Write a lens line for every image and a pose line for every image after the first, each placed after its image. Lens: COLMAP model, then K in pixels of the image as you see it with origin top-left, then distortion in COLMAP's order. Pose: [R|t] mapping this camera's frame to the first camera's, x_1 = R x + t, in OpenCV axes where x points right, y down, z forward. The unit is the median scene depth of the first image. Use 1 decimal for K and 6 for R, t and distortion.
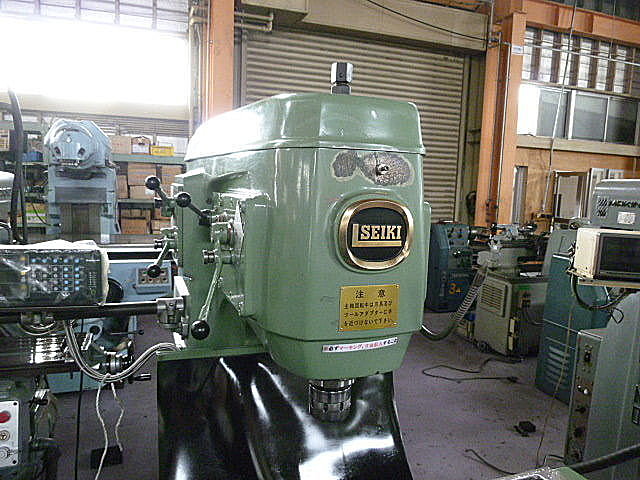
lens RADIAL K [[481.8, 0, 321.4], [0, 481.8, 241.6], [0, 0, 1]] dist [-0.036179, 0.010750]
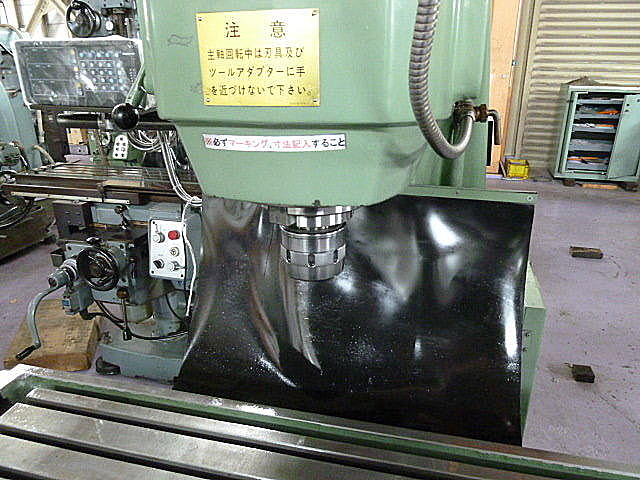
lens RADIAL K [[481.8, 0, 321.9], [0, 481.8, 241.8], [0, 0, 1]] dist [-0.036179, 0.010750]
pose [[0.817194, 0.168203, -0.551273, 0.086613], [-0.032885, 0.968517, 0.246764, 0.036351], [0.575424, -0.183525, 0.796998, 0.112423]]
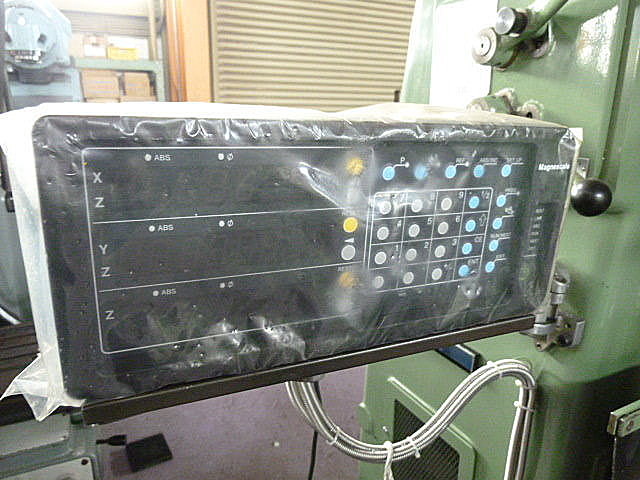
lens RADIAL K [[481.8, 0, 320.6], [0, 481.8, 242.8], [0, 0, 1]] dist [-0.036179, 0.010750]
pose [[0.992207, -0.049842, 0.114197, -0.163298], [0.030970, 0.986397, 0.161435, 0.008420], [-0.120690, -0.156640, 0.980254, 0.183512]]
